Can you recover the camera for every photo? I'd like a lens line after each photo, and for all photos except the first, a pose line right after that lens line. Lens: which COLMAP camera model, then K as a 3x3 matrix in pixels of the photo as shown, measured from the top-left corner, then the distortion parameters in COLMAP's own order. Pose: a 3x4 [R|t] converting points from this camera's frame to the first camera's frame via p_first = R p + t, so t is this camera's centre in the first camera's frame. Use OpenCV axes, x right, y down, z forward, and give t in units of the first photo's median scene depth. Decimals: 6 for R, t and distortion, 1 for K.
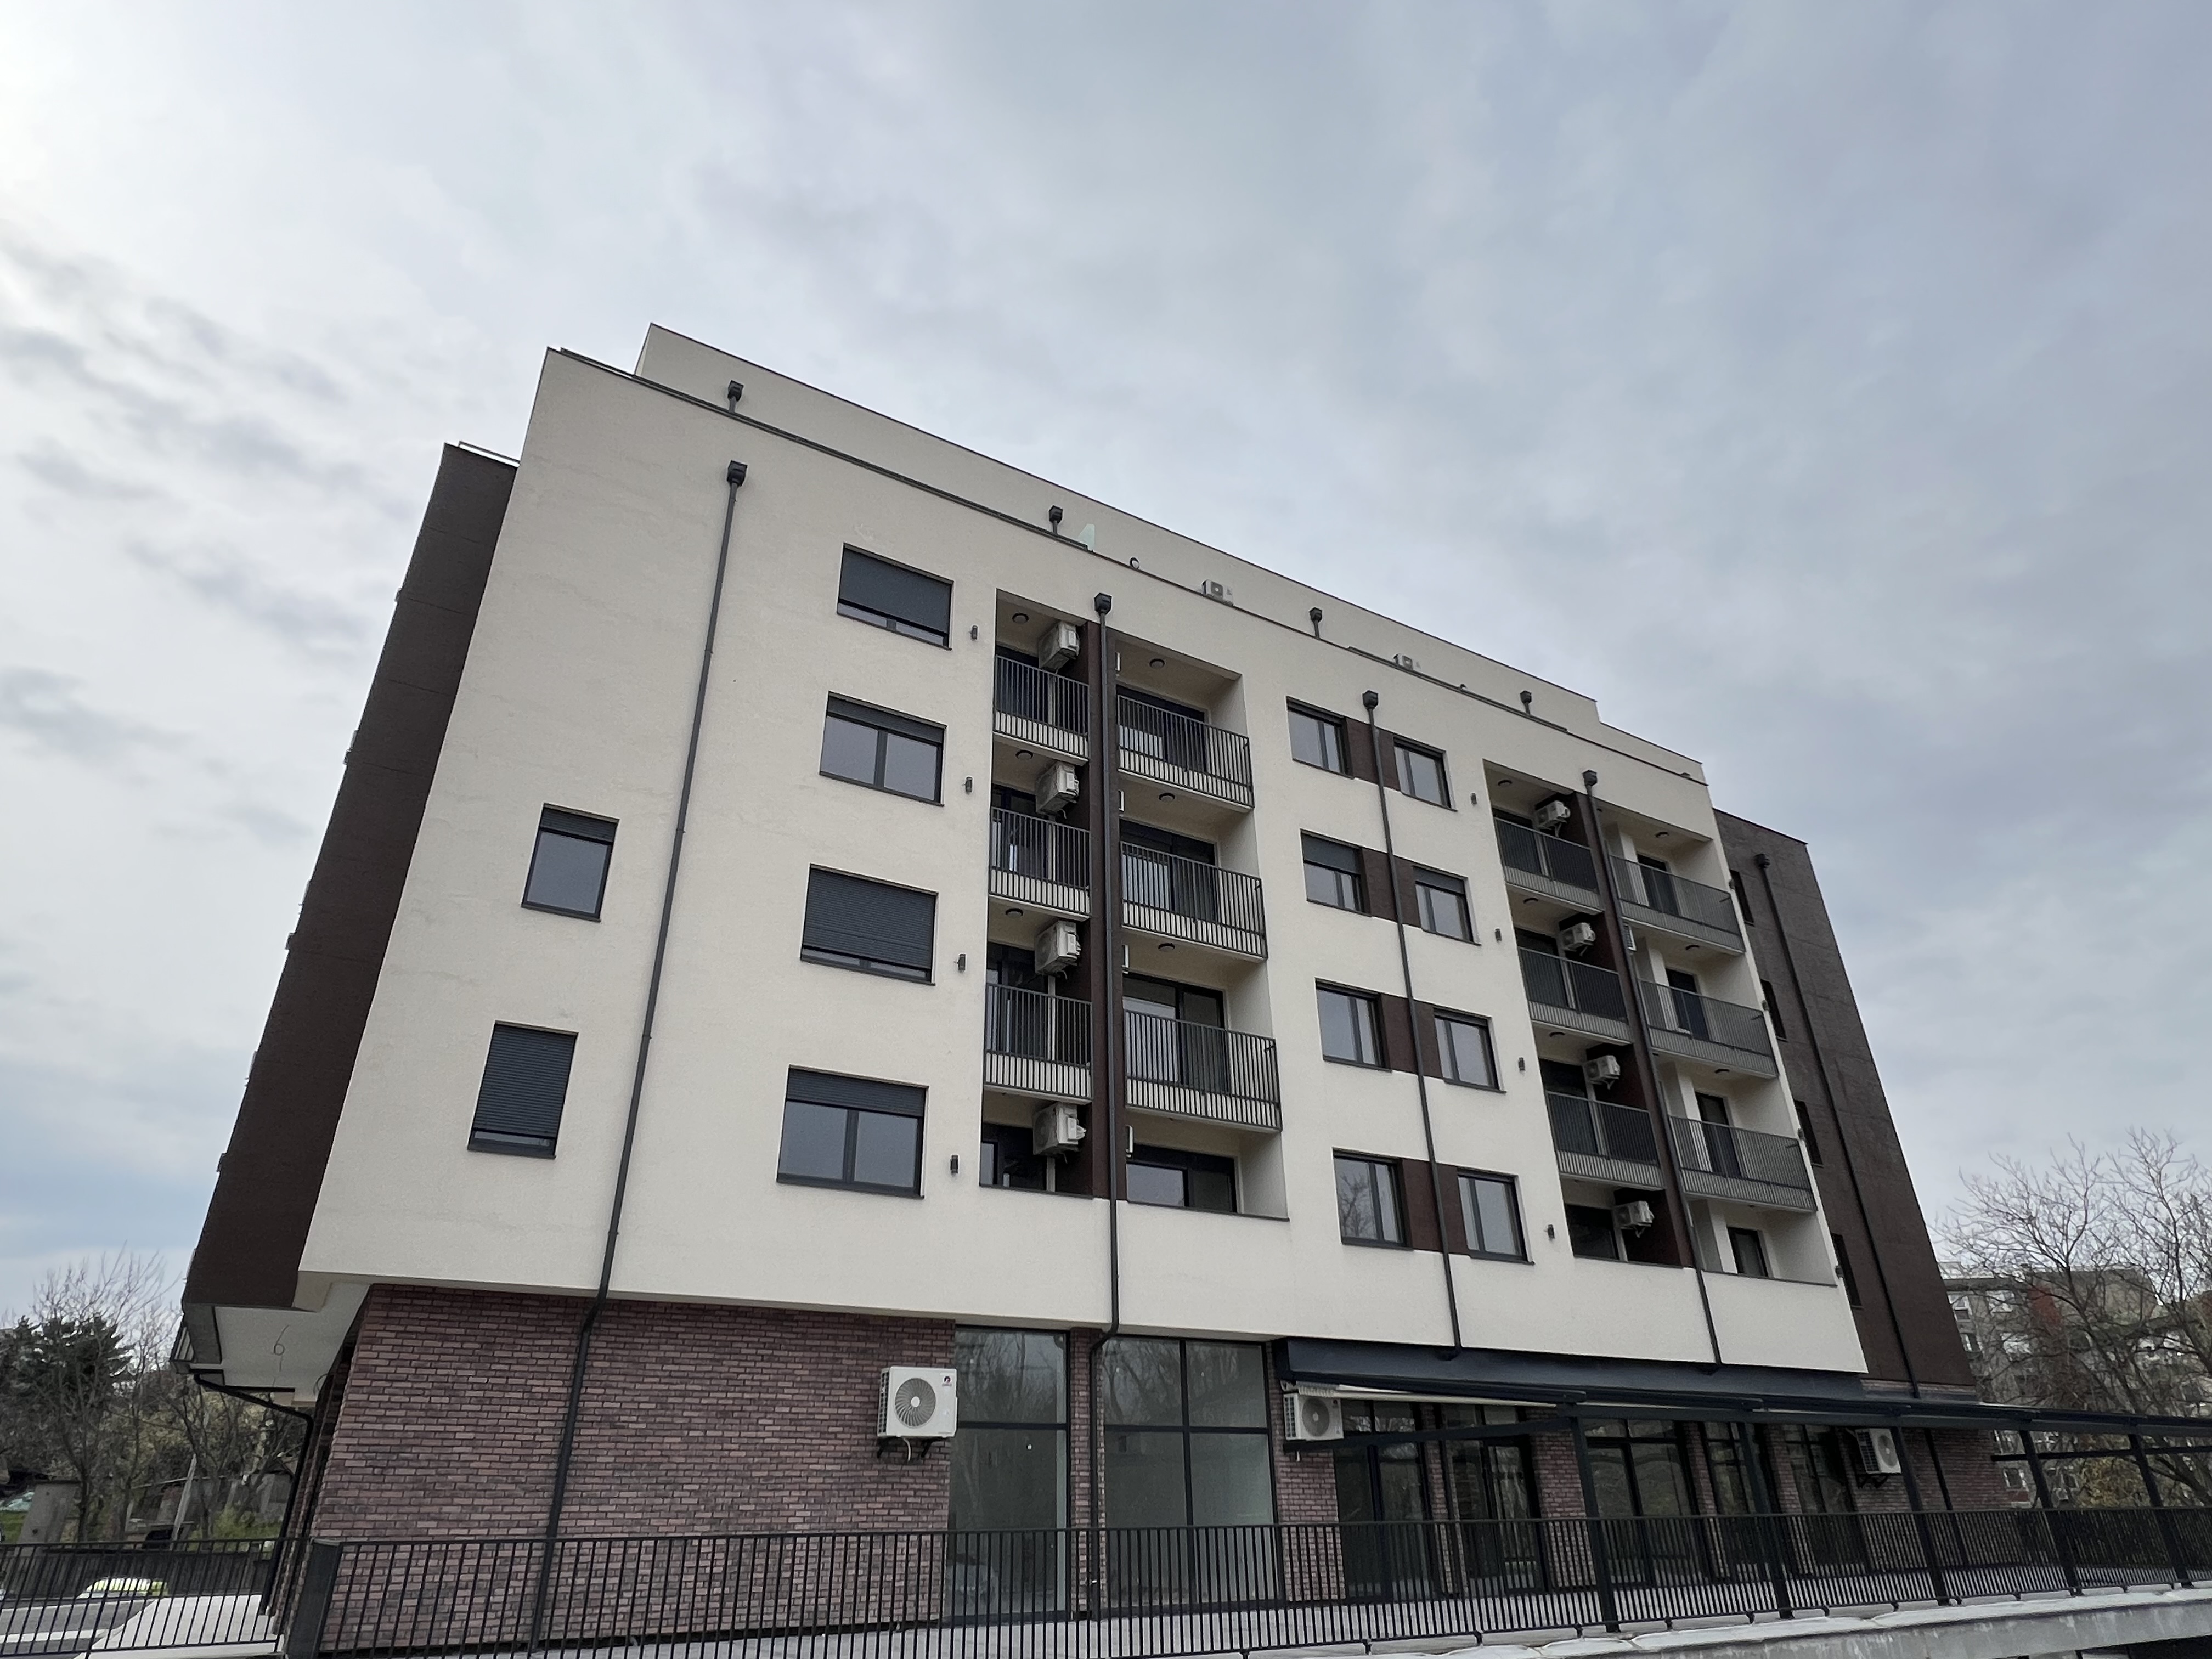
lens RADIAL K [[1265.4, 0, 1102.7], [0, 1265.4, 822.1], [0, 0, 1]] dist [0.004240, -0.004507]
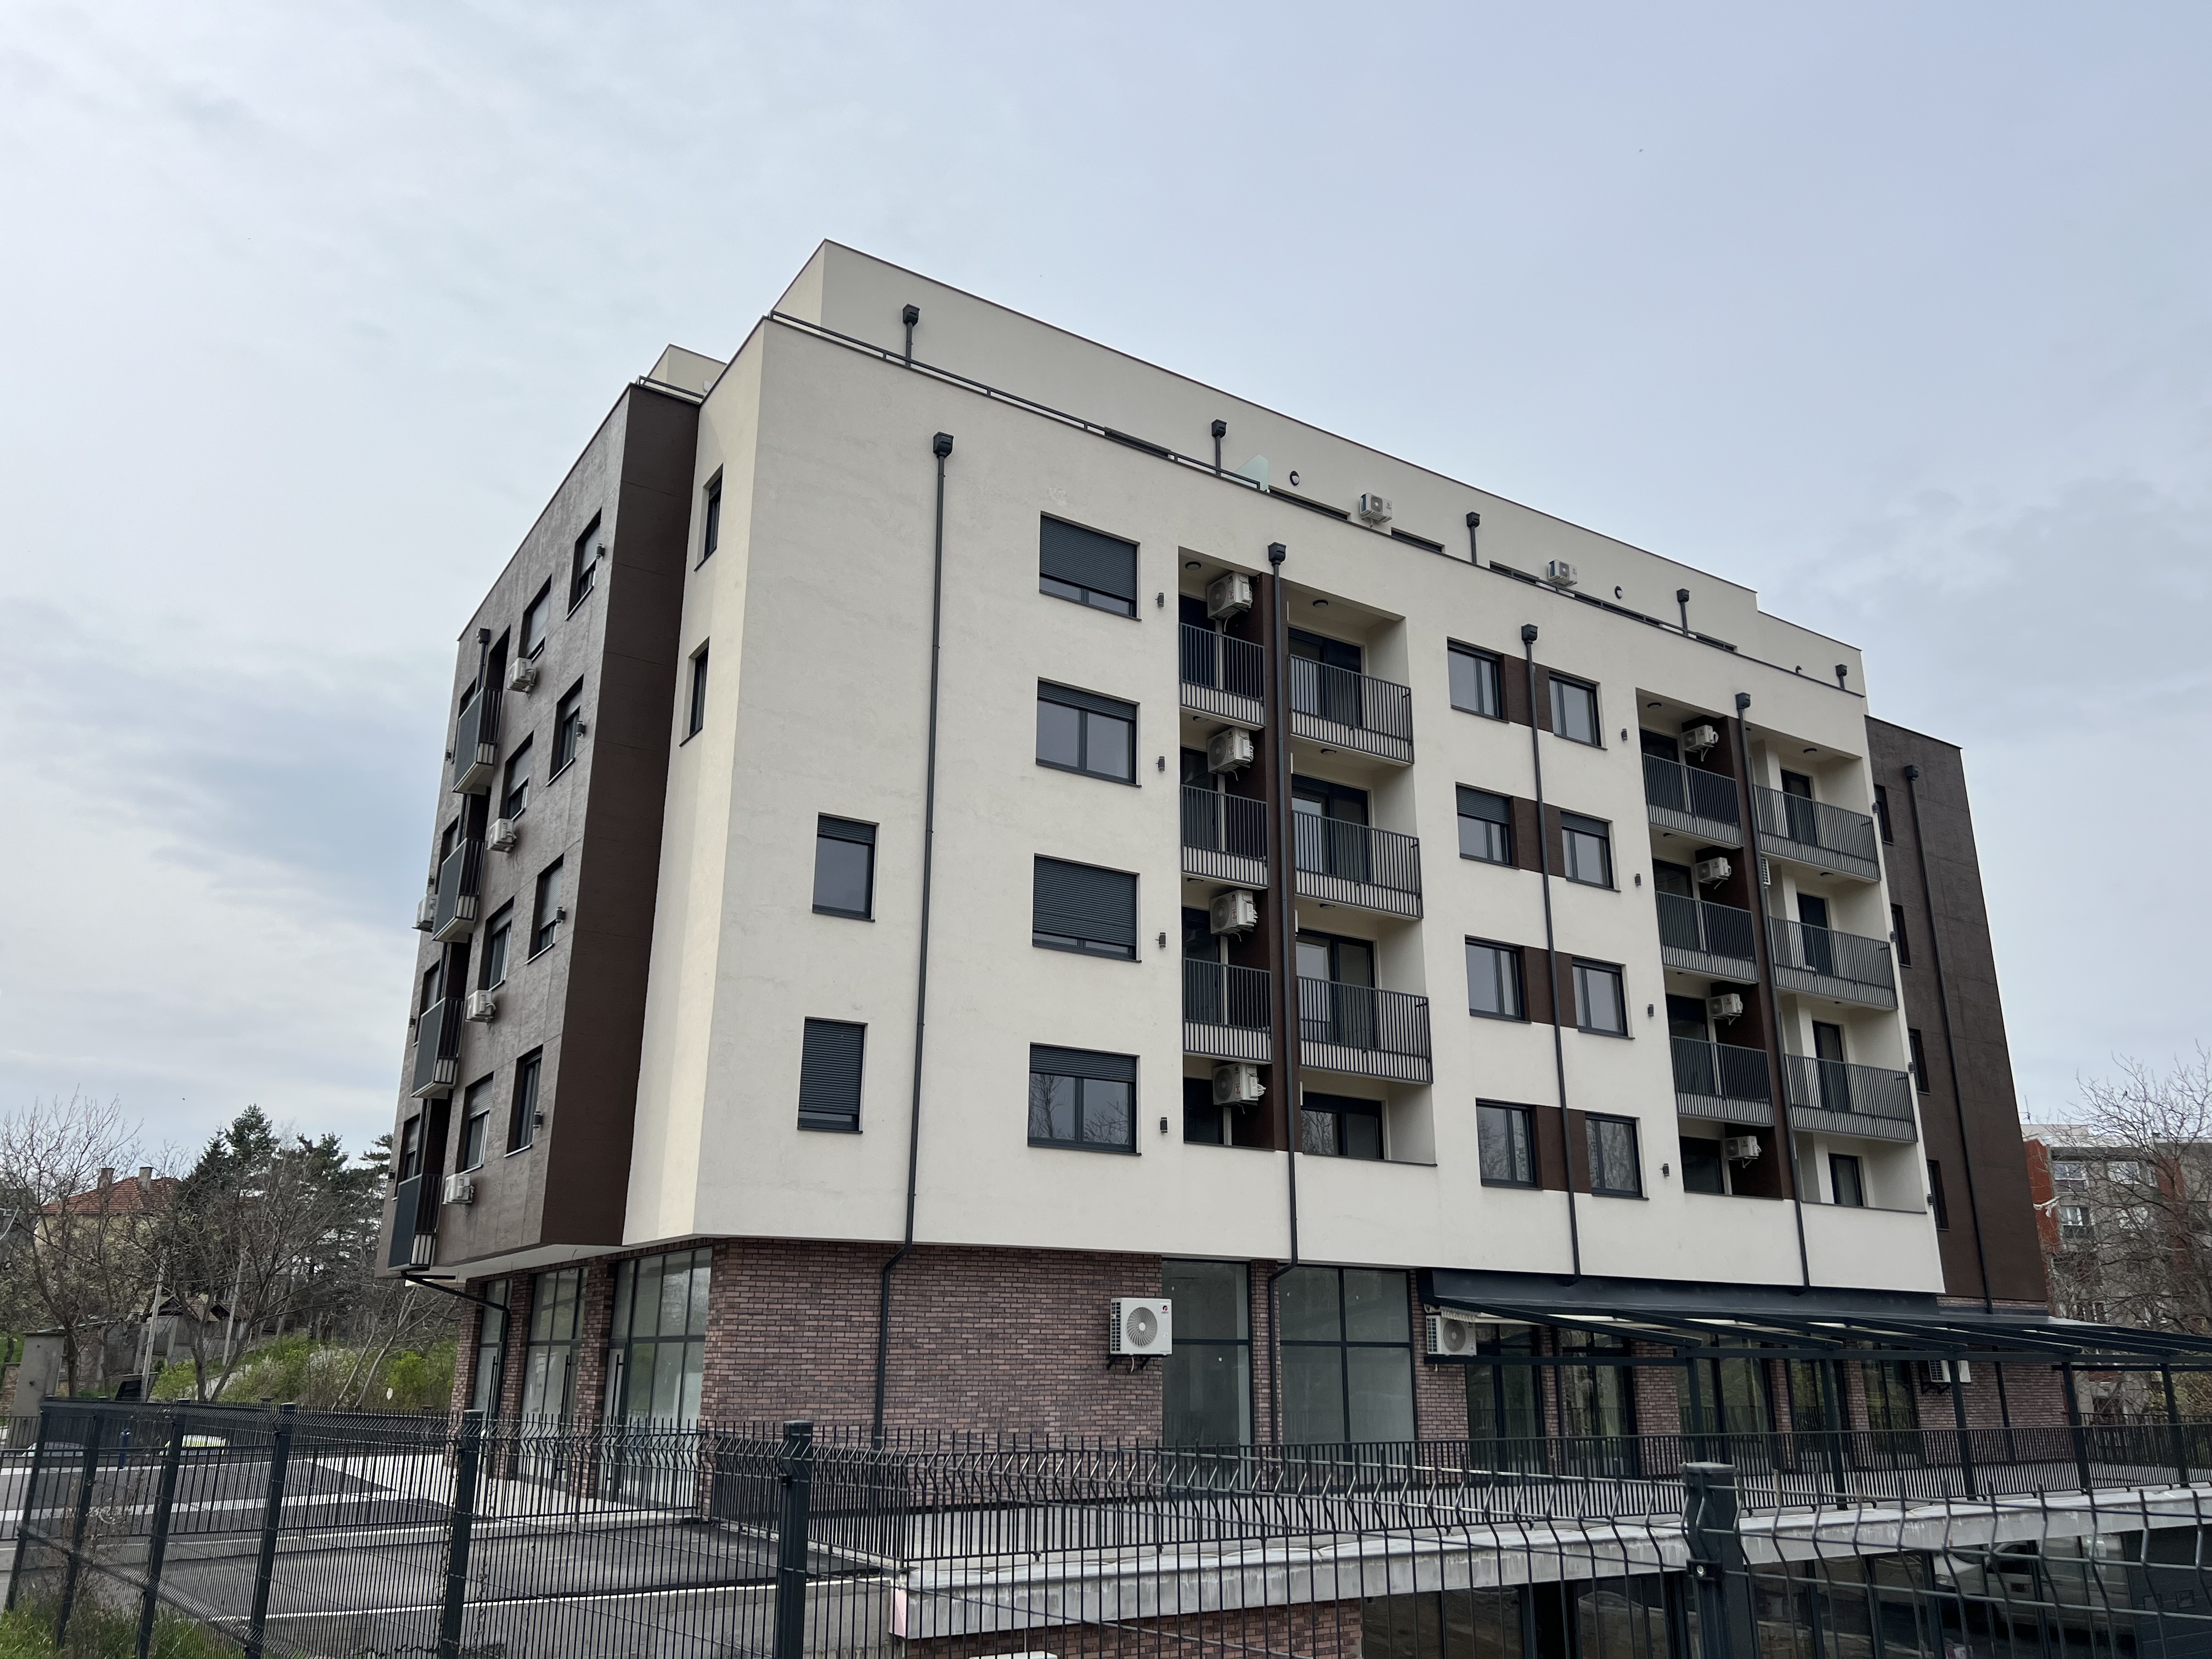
lens RADIAL K [[1637.7, 0, 1118.2], [0, 1637.7, 828.8], [0, 0, 1]] dist [0.115644, -0.174385]
pose [[0.998674, 0.032868, 0.039626, -0.188990], [-0.039876, 0.980670, 0.191562, -0.228566], [-0.032564, -0.192888, 0.980680, -0.332501]]
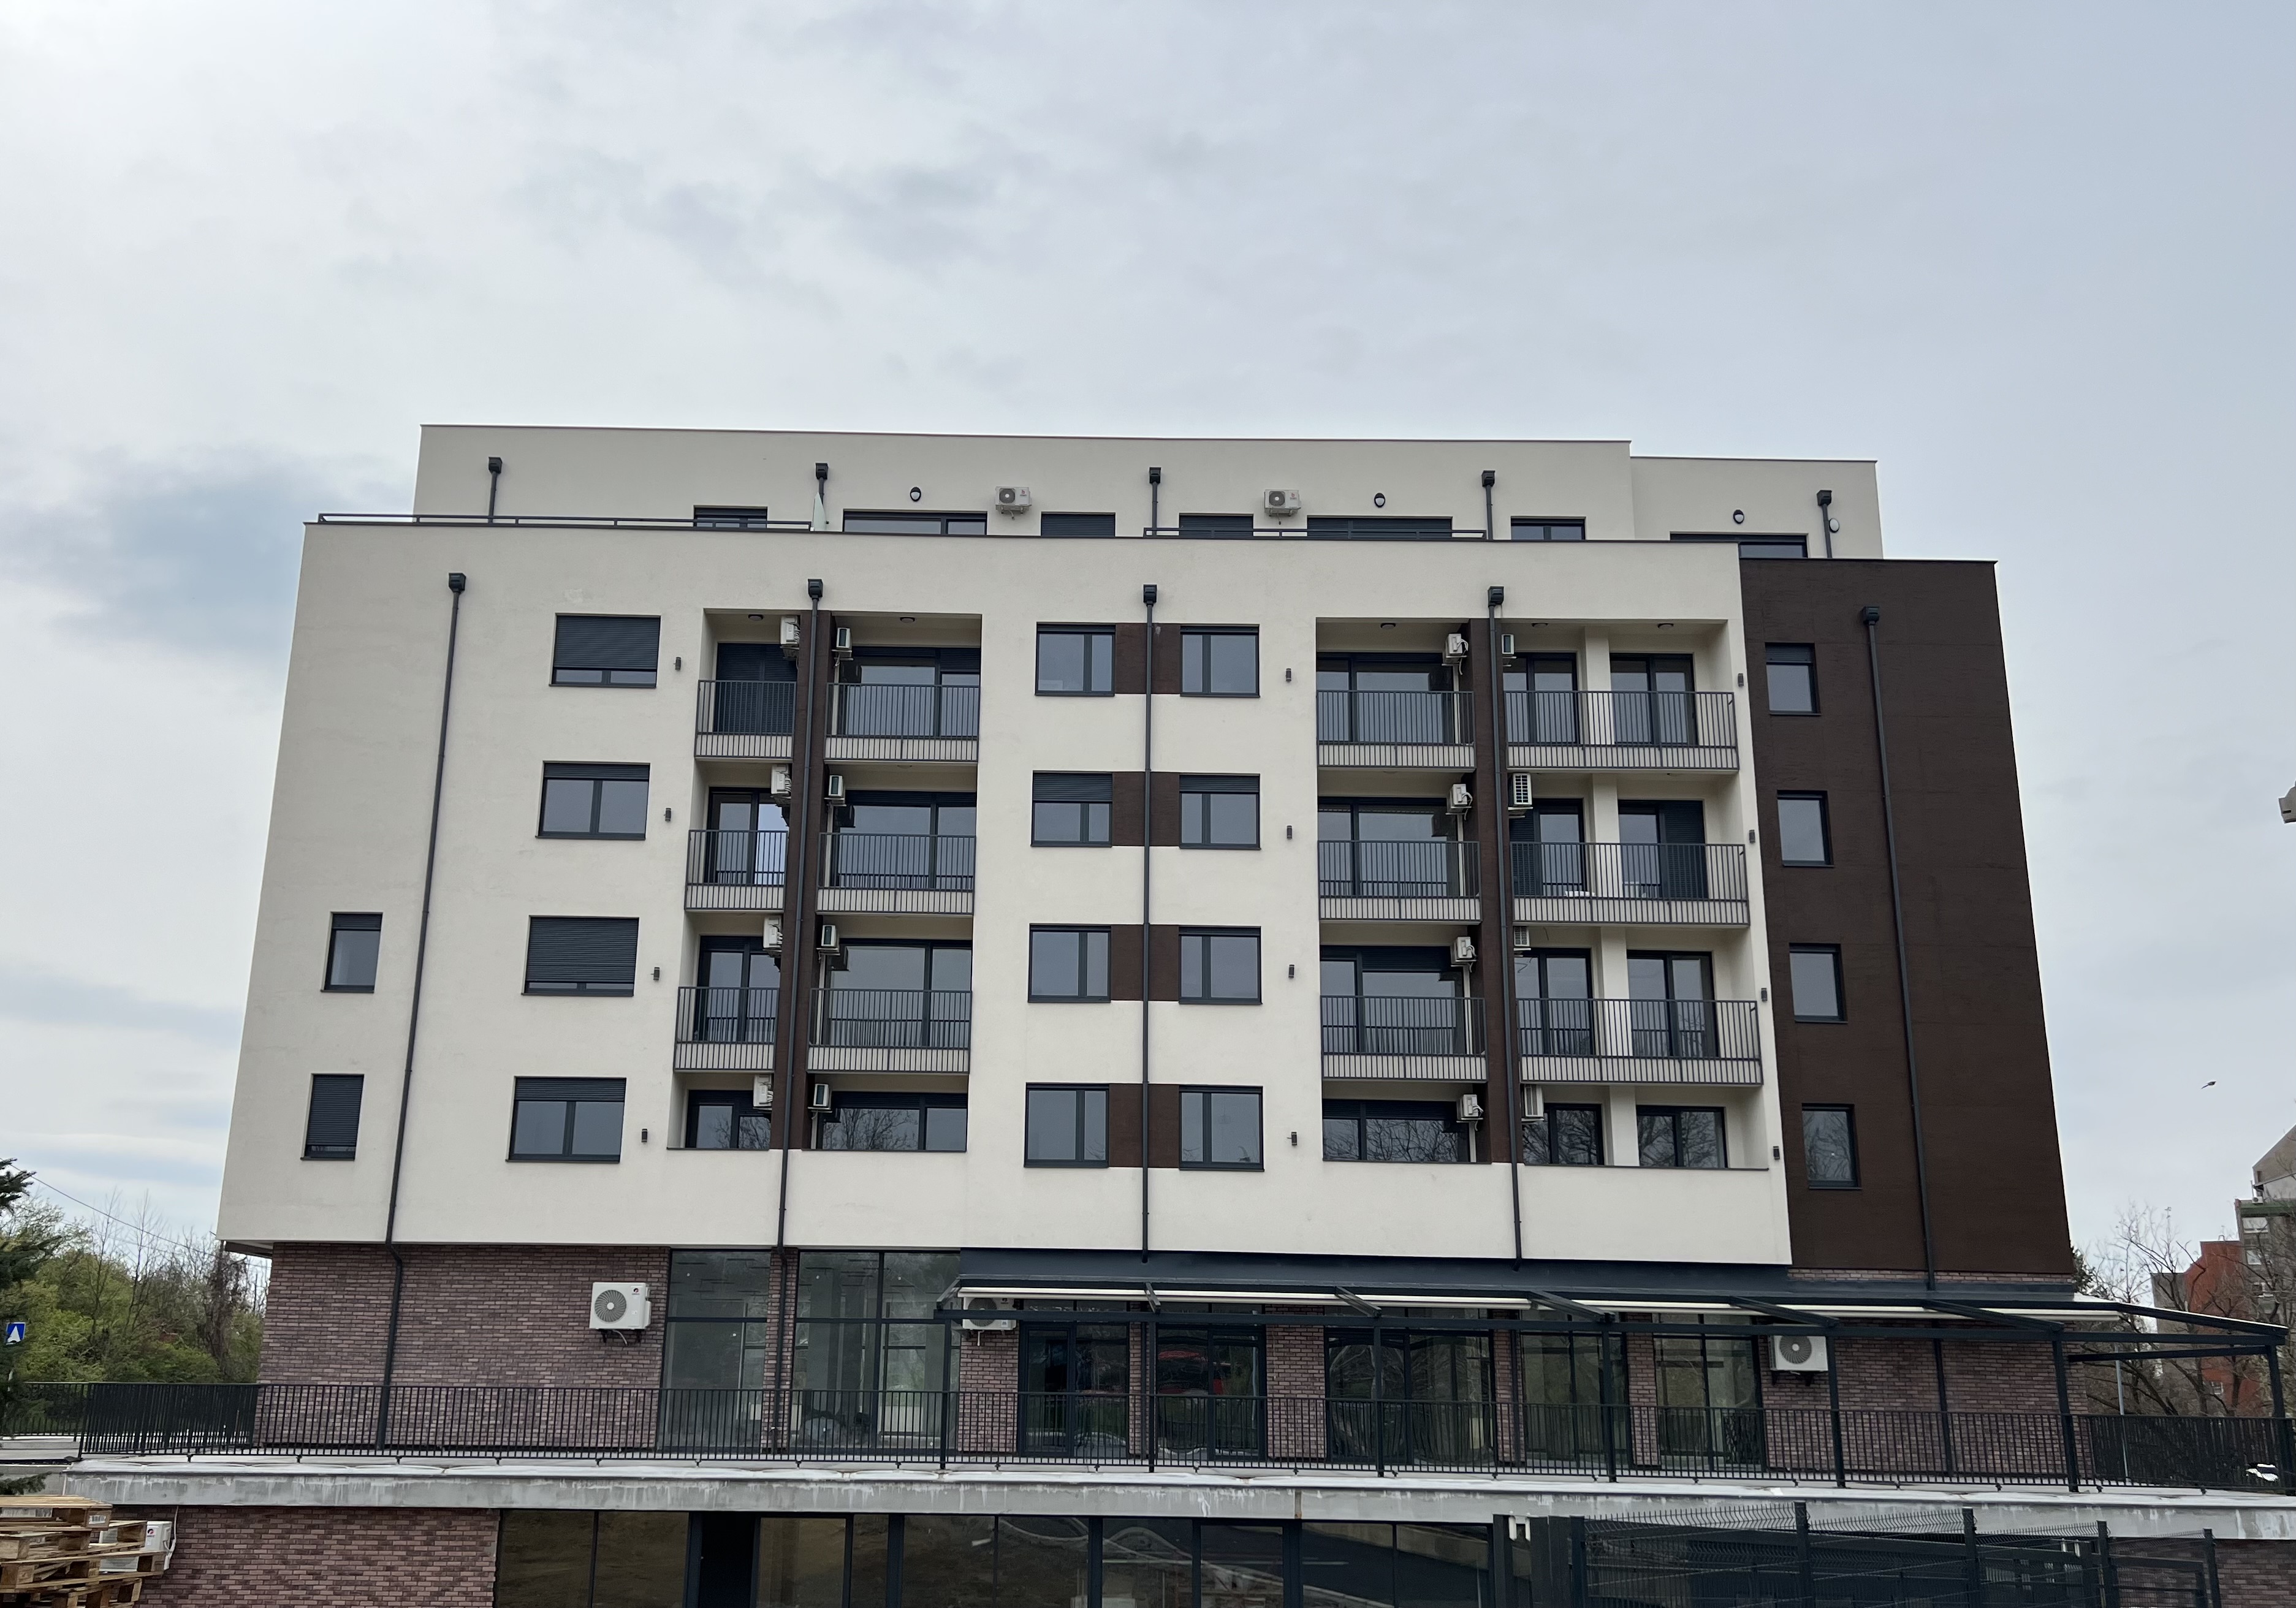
lens RADIAL K [[2043.9, 0, 1148.0], [0, 2043.9, 804.0], [0, 0, 1]] dist [0.140363, -0.280241]
pose [[0.869009, -0.105073, -0.483511, 1.180918], [0.214360, 0.960676, 0.176500, -0.273942], [0.445952, -0.257026, 0.857359, -0.433315]]
